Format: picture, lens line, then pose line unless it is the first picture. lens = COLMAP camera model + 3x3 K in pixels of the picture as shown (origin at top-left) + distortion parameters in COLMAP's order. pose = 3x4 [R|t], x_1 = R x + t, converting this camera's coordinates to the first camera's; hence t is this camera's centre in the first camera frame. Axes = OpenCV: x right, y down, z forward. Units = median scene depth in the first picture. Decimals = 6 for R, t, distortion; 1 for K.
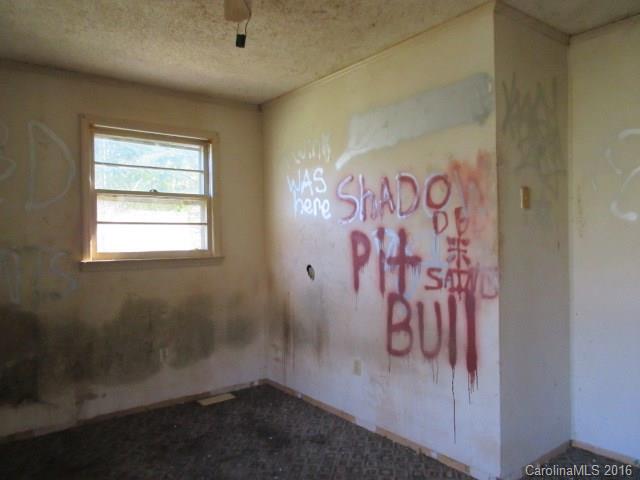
lens RADIAL K [[472.7, 0, 320.0], [0, 472.7, 240.0], [0, 0, 1]] dist [-0.008337, -0.003872]
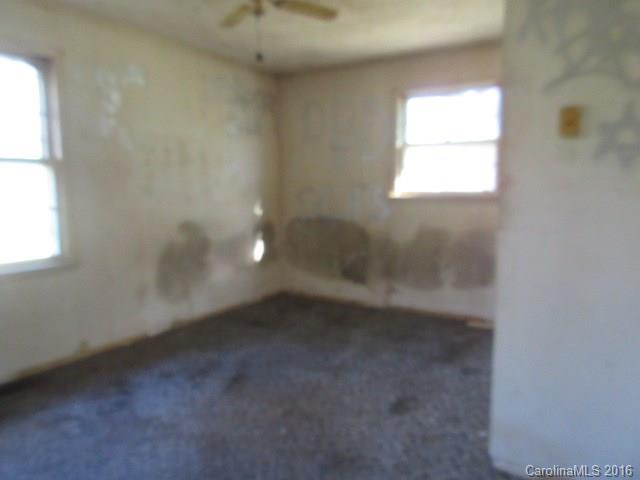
lens RADIAL K [[472.7, 0, 320.0], [0, 472.7, 240.0], [0, 0, 1]] dist [-0.008337, -0.003872]
pose [[0.358895, 0.119611, -0.925682, 0.732680], [-0.004249, 0.991954, 0.126527, 0.000062], [0.933368, -0.041476, 0.356516, 0.288151]]
